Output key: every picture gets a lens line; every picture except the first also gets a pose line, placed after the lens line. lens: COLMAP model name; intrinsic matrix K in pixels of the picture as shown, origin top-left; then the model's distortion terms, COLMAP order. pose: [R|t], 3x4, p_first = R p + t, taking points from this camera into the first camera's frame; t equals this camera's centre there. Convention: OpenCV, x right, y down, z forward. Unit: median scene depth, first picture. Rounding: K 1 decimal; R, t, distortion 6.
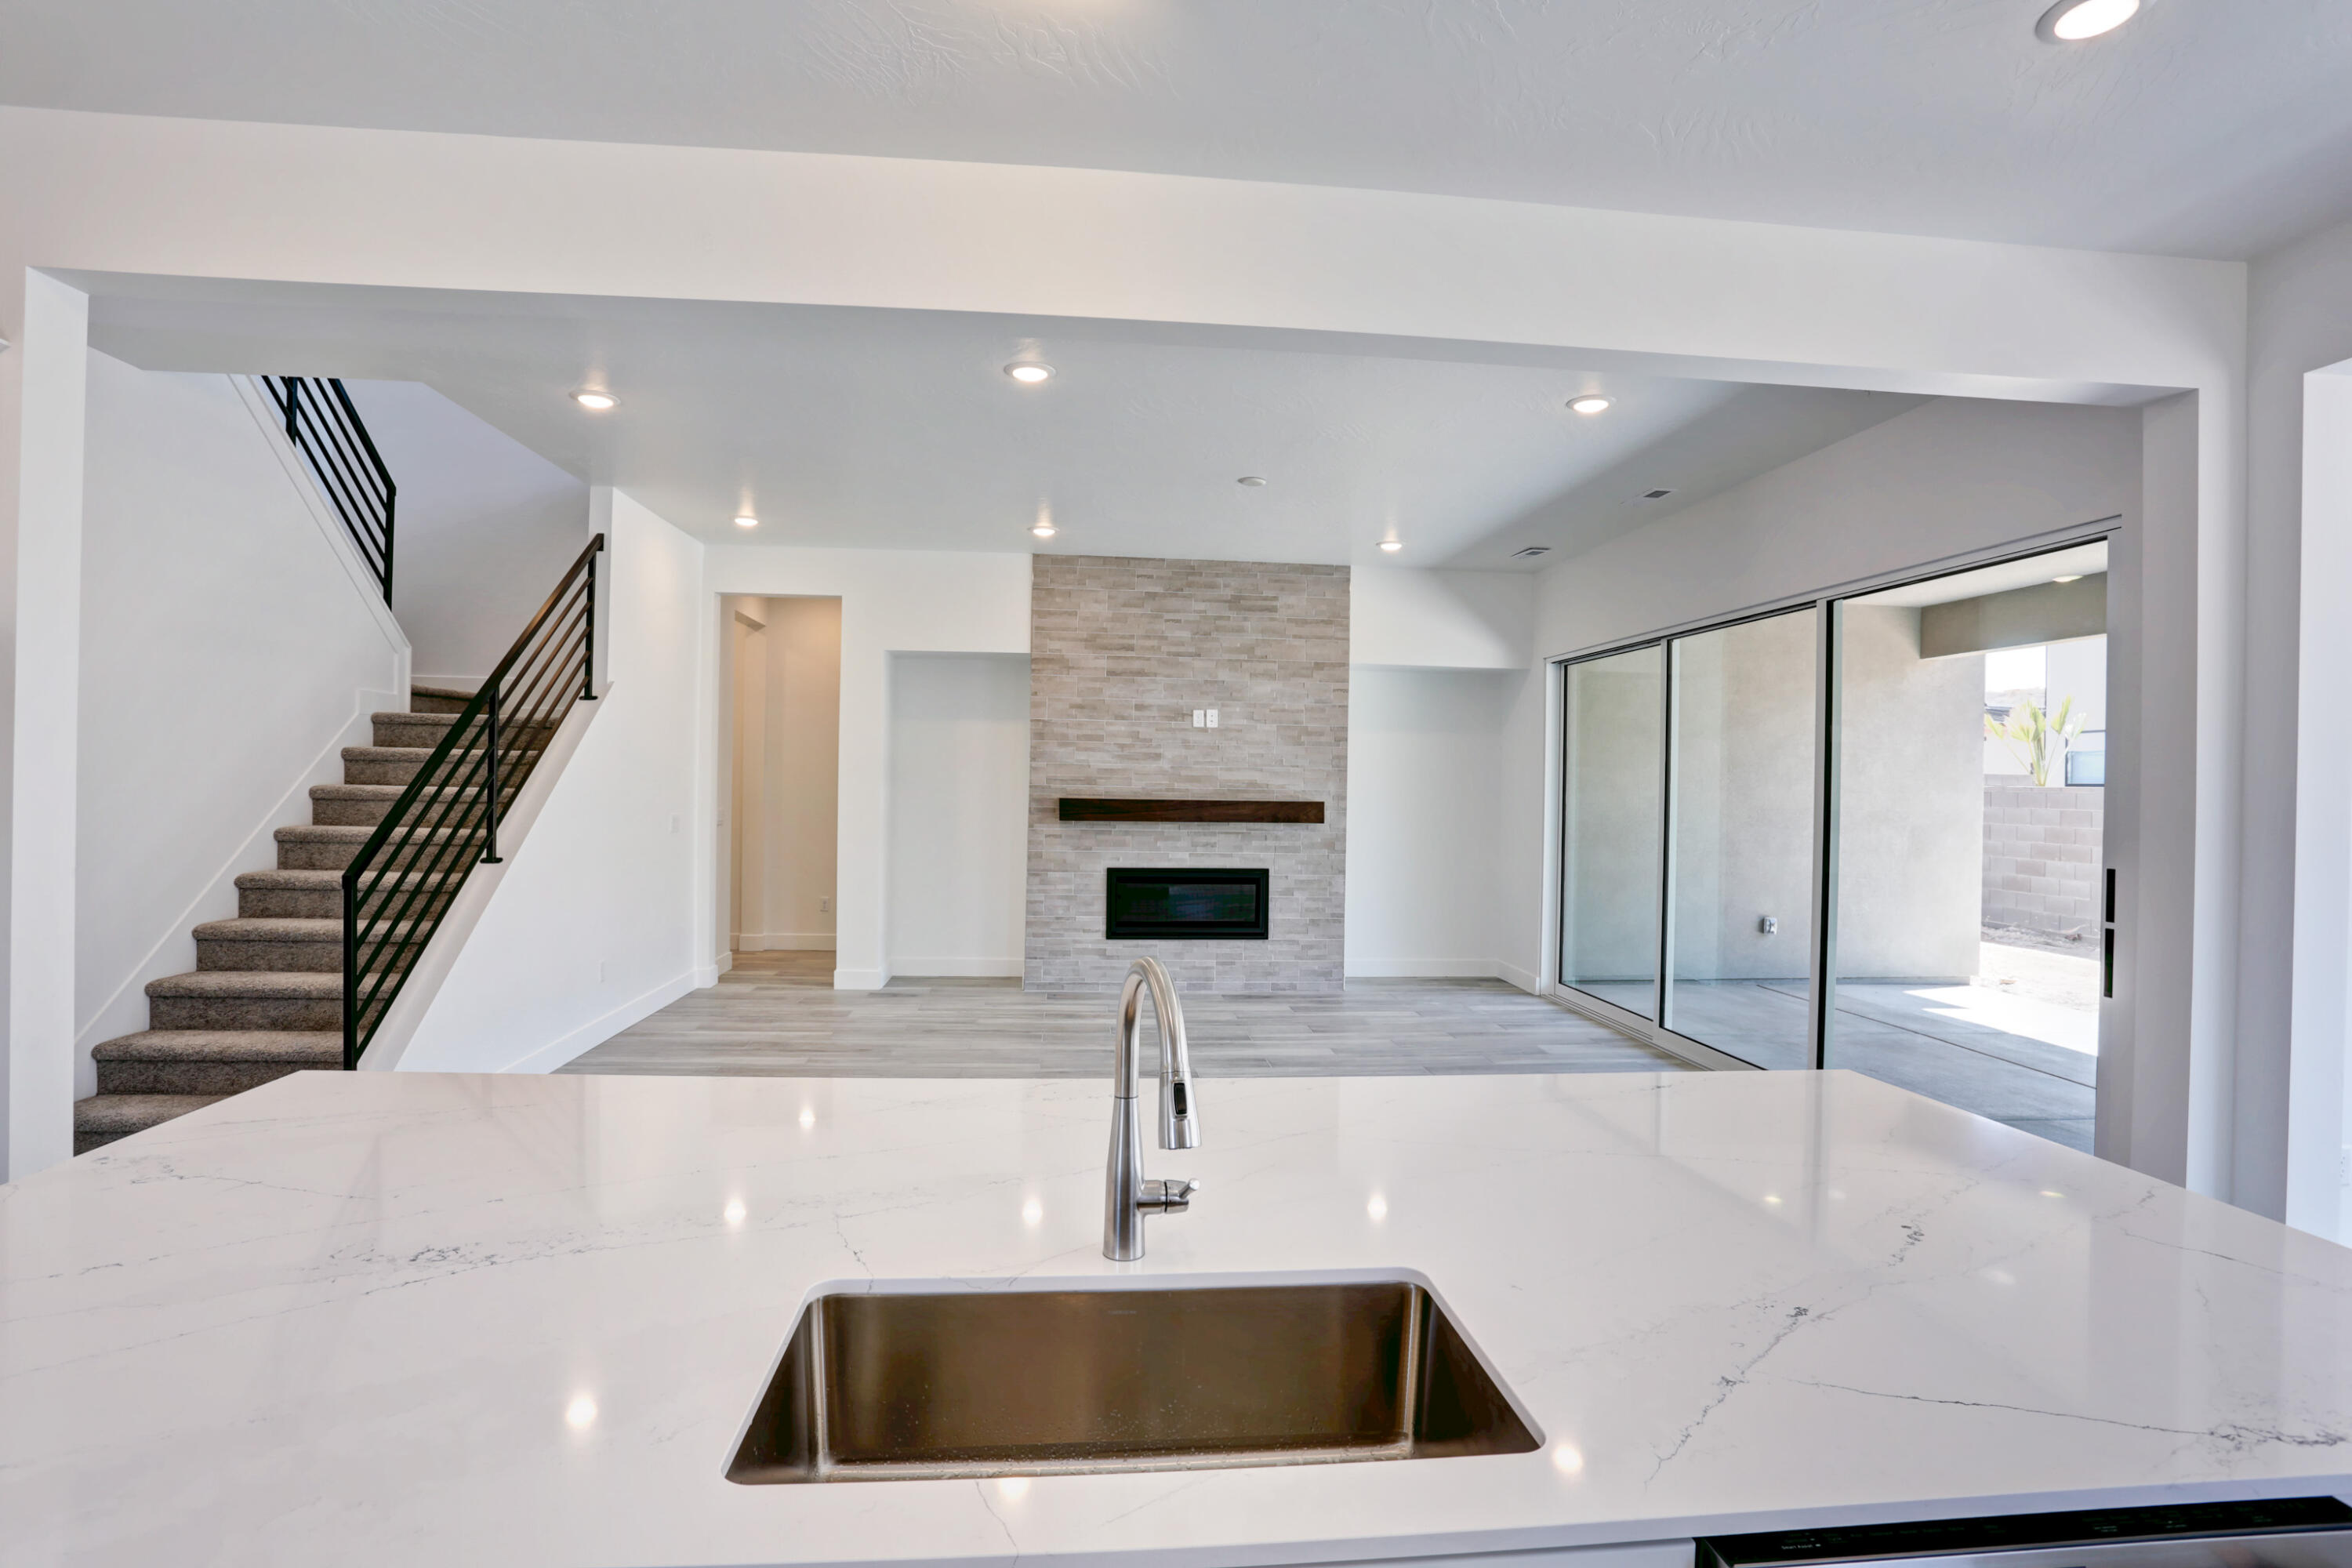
lens RADIAL K [[1147.4, 0, 1178.6], [0, 1147.4, 783.6], [0, 0, 1]] dist [-0.060827, 0.022380]
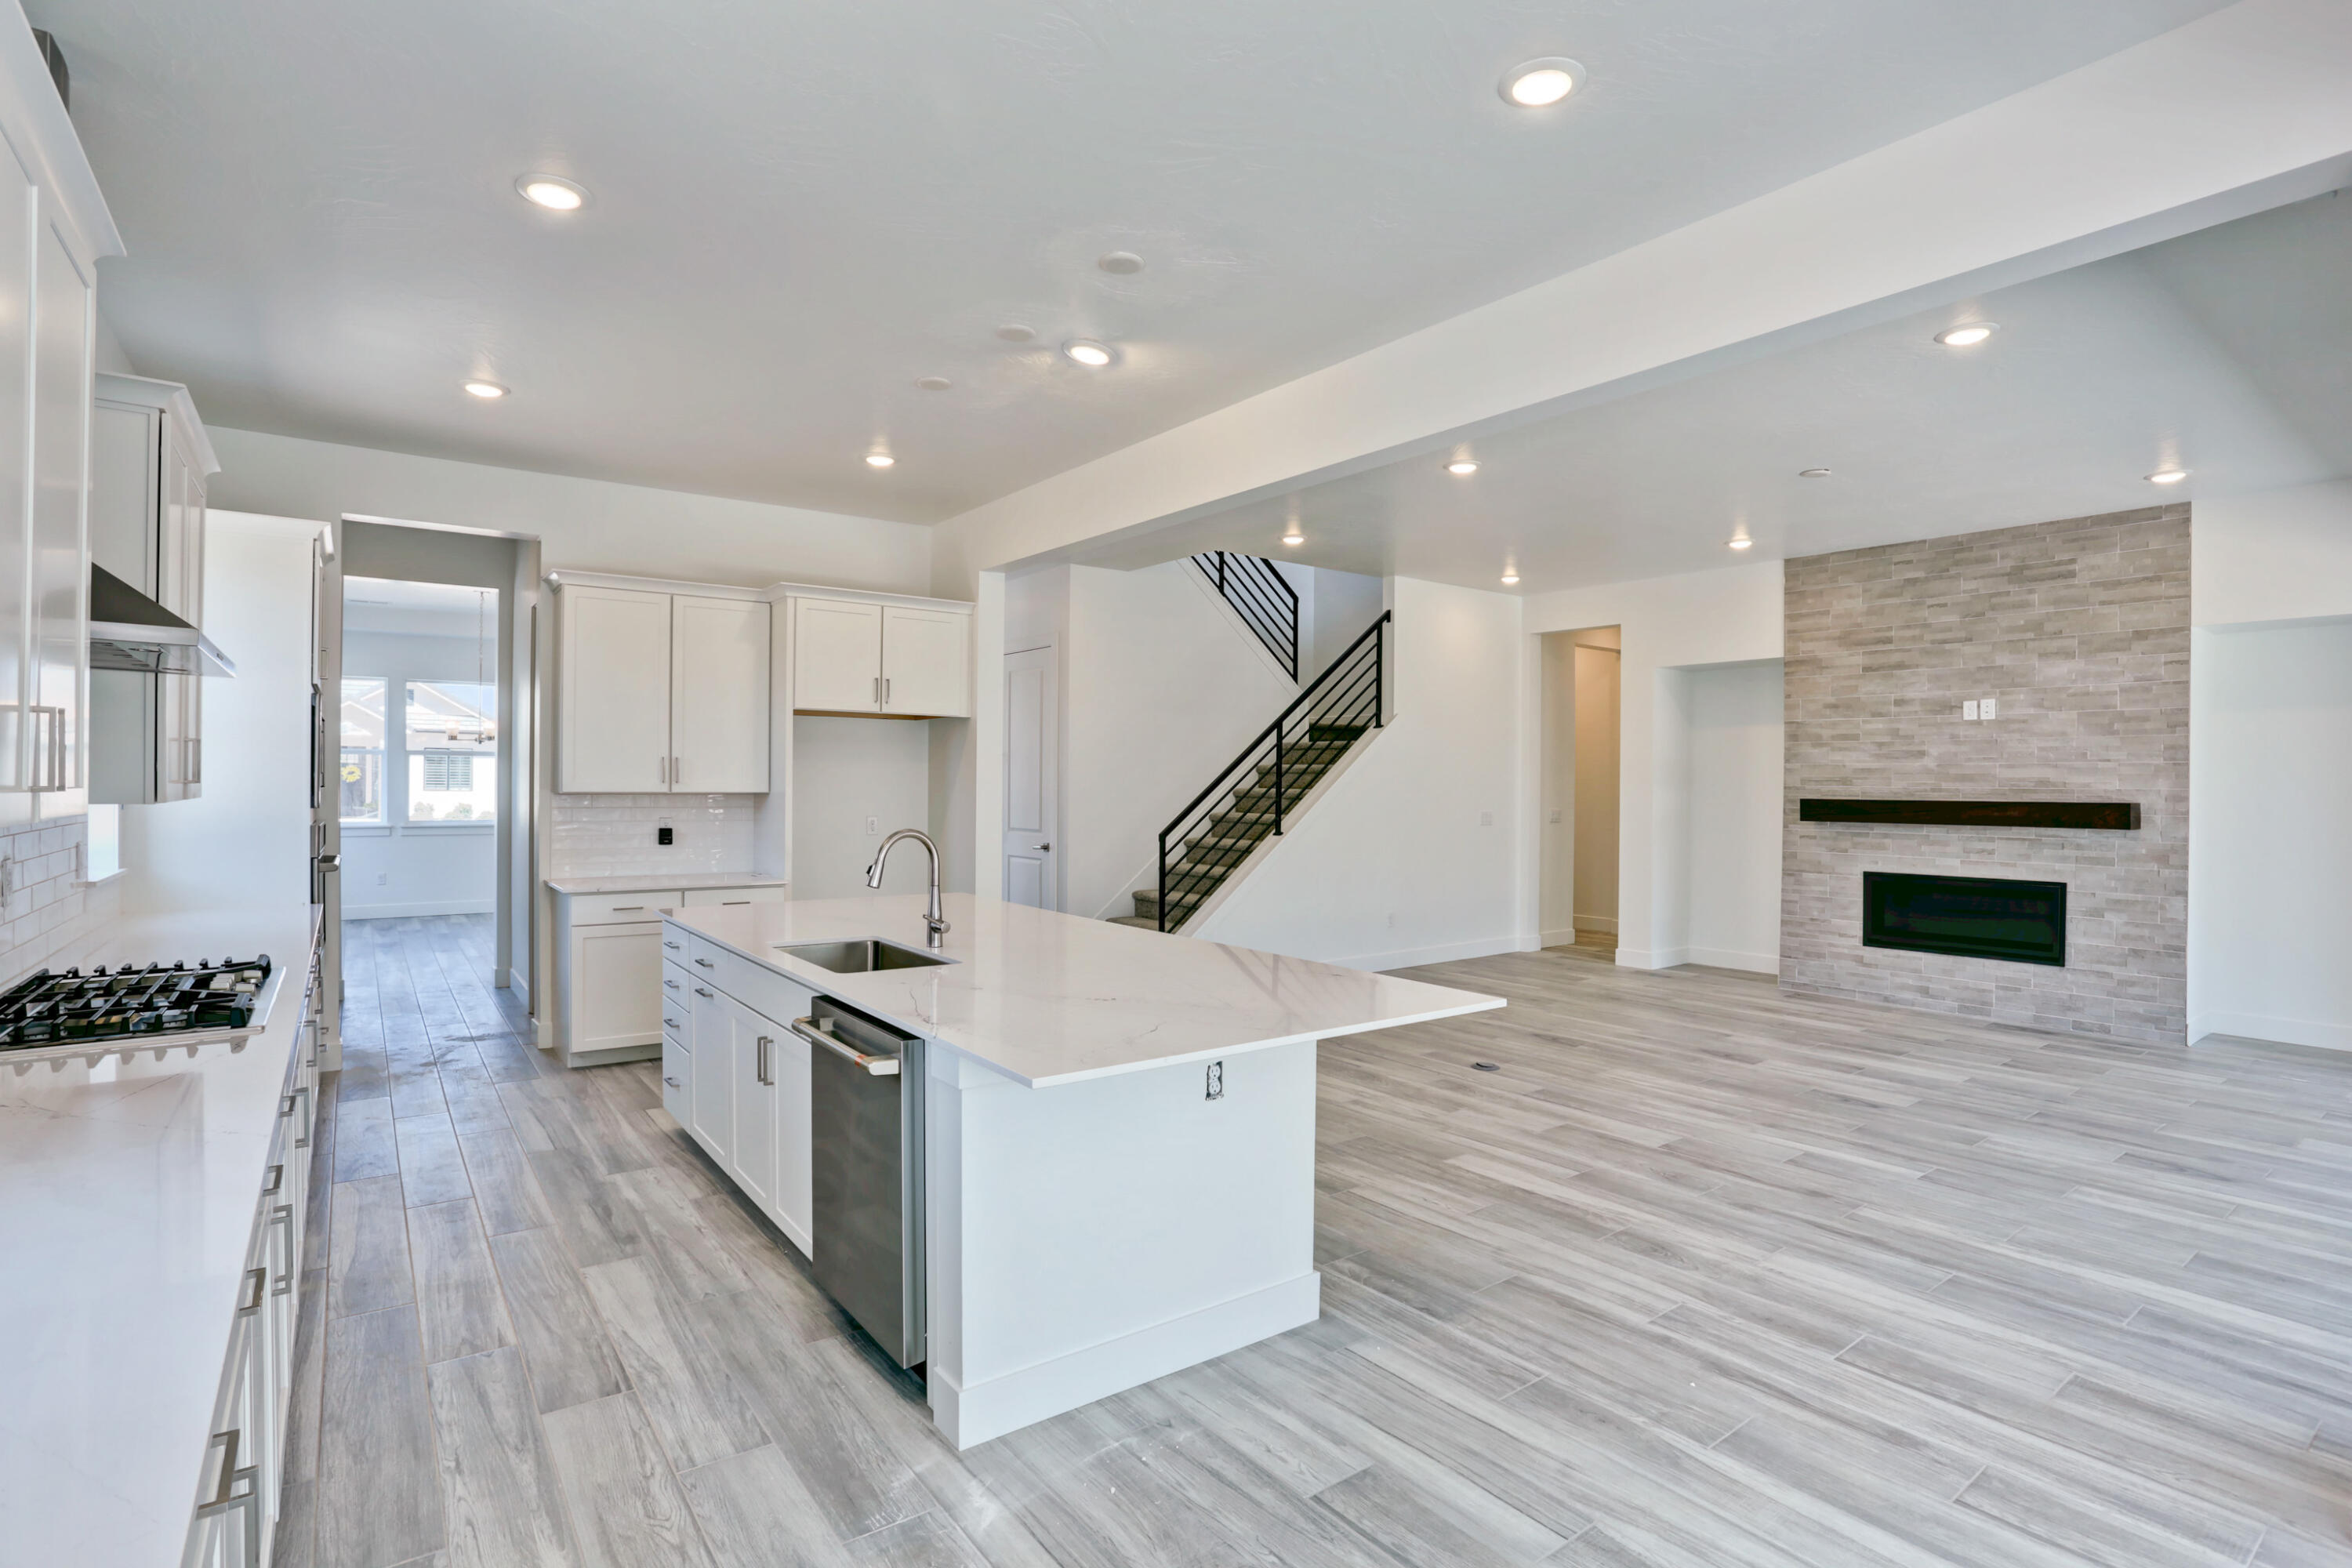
lens RADIAL K [[1147.4, 0, 1169.8], [0, 1147.4, 782.1], [0, 0, 1]] dist [-0.060827, 0.022380]
pose [[0.510503, -0.012485, -0.859785, 0.452554], [-0.000611, 0.999889, -0.014883, 0.012862], [0.859876, 0.008123, 0.510439, 0.017719]]
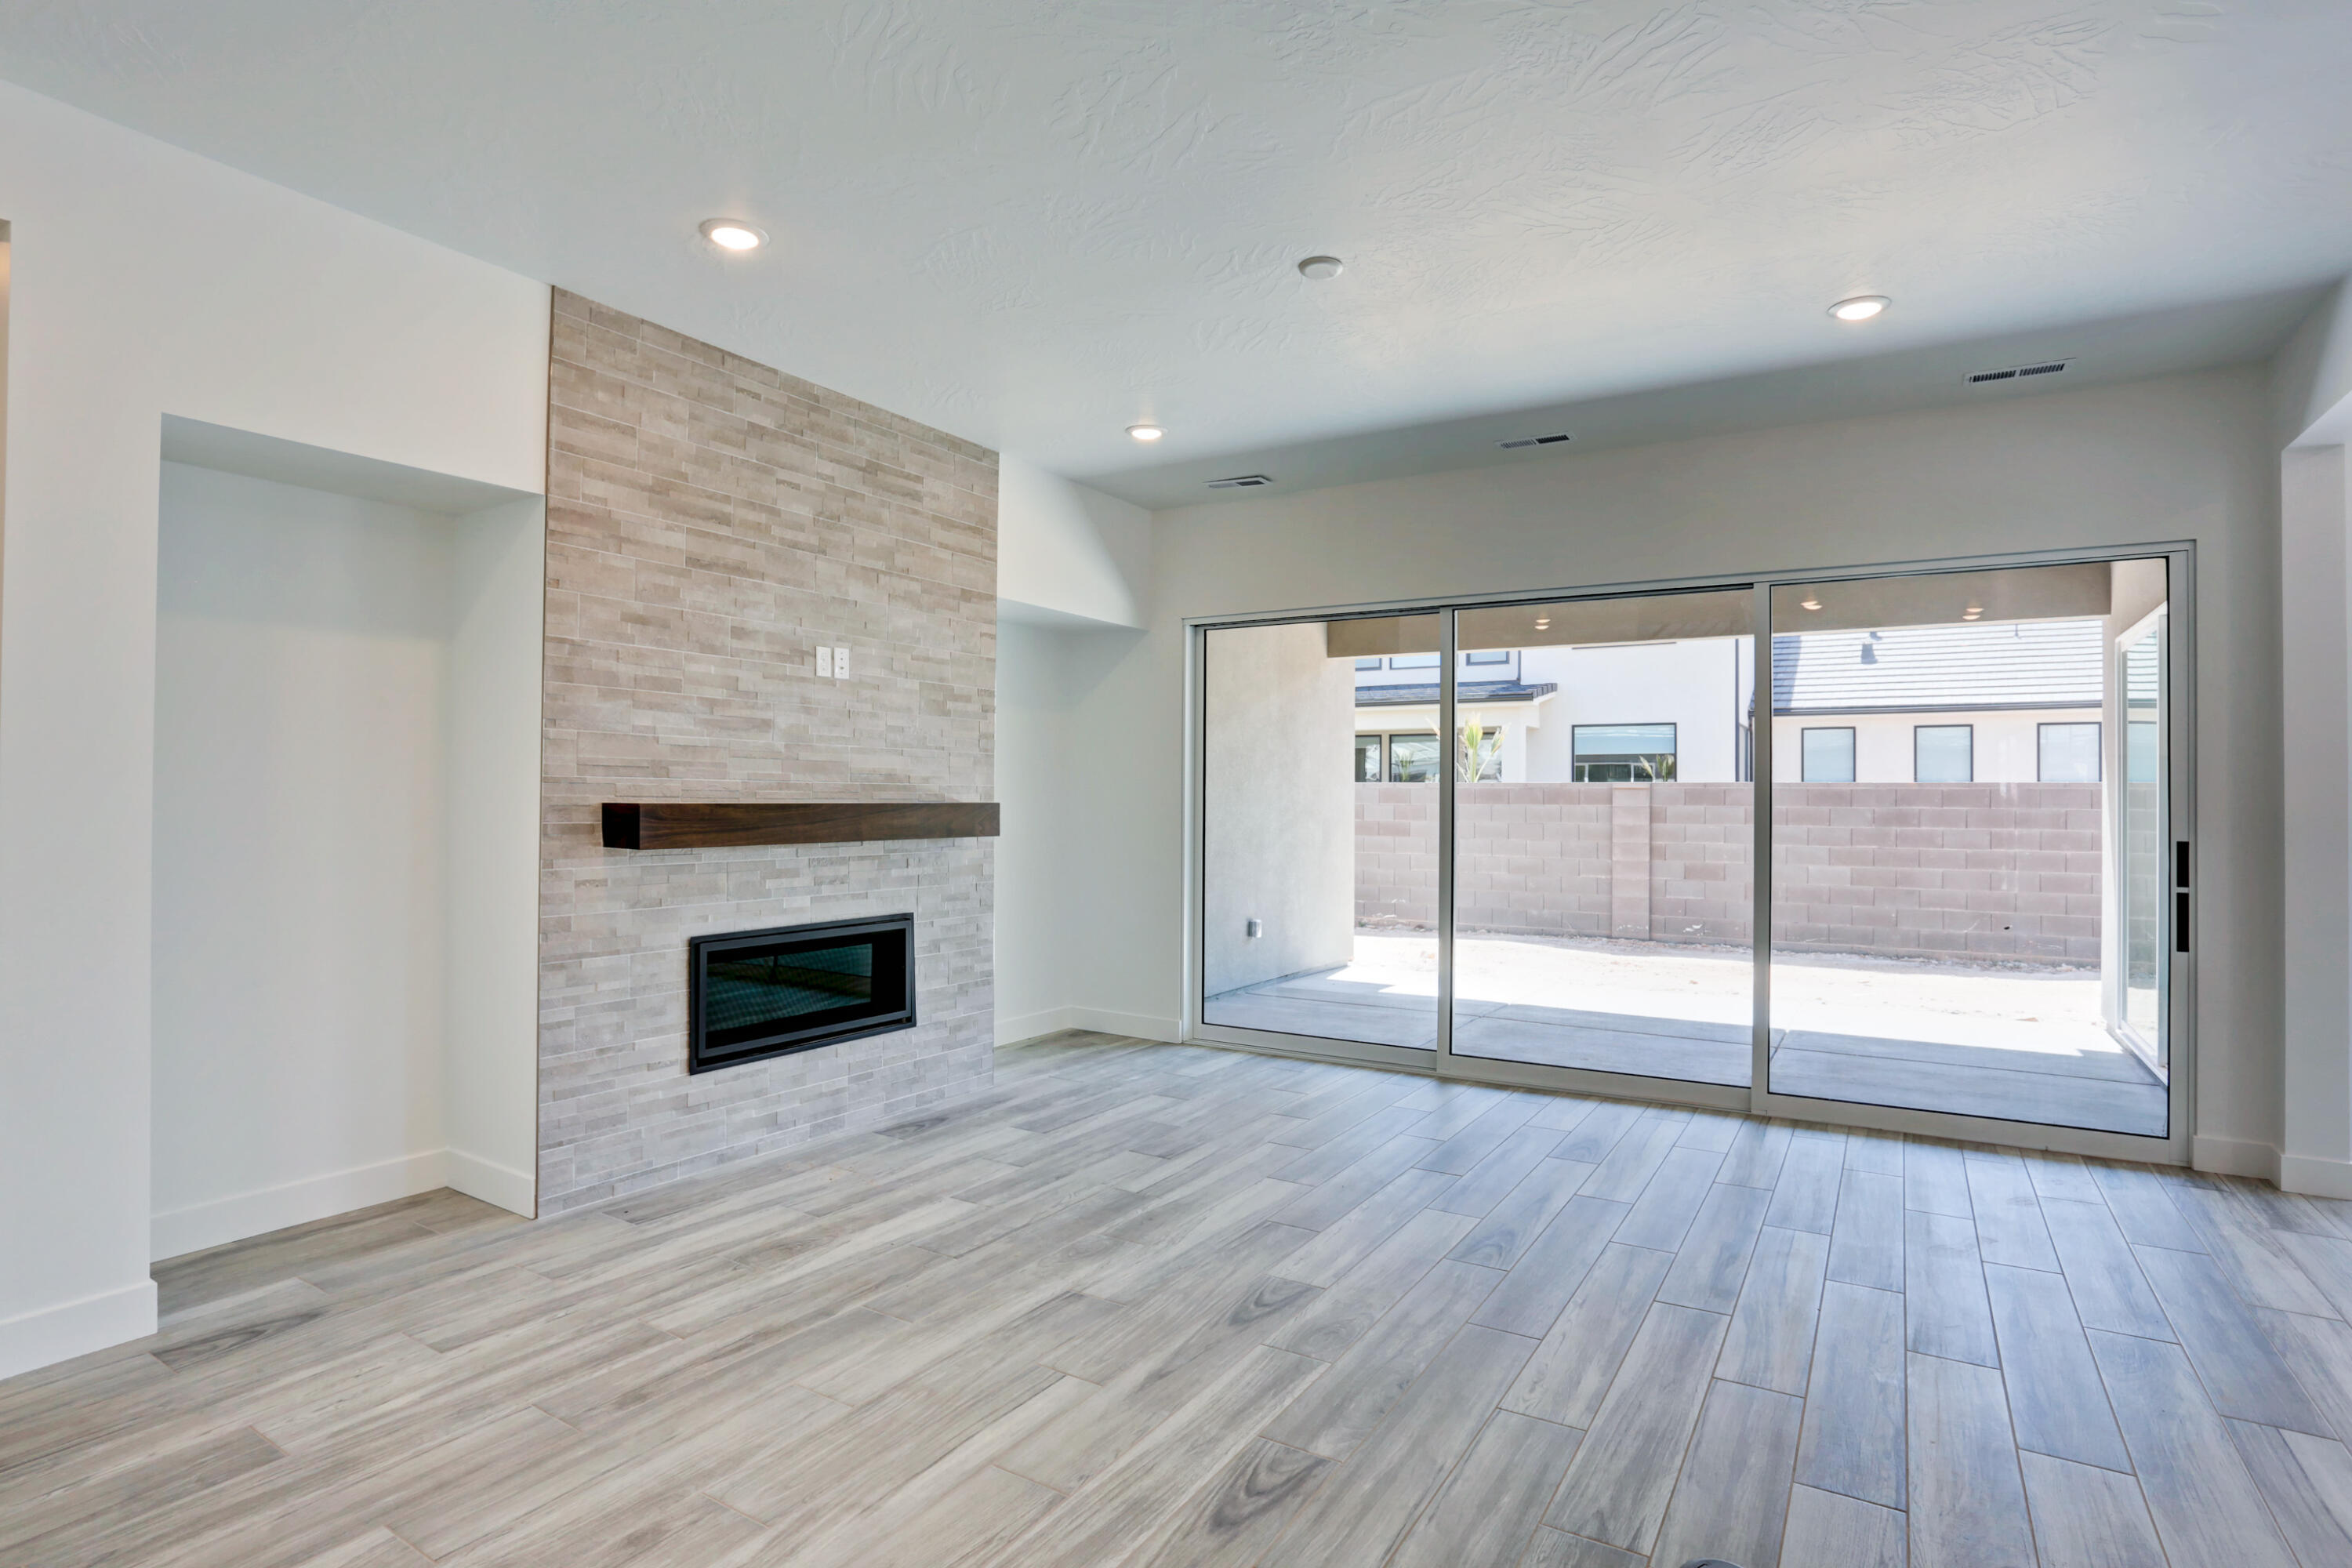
lens RADIAL K [[1194.5, 0, 1173.6], [0, 1194.5, 781.6], [0, 0, 1]] dist [-0.054530, 0.018902]
pose [[0.611529, -0.001677, 0.791220, -0.350626], [0.004911, 0.999987, -0.001676, 0.005260], [-0.791206, 0.004911, 0.611529, 0.502145]]
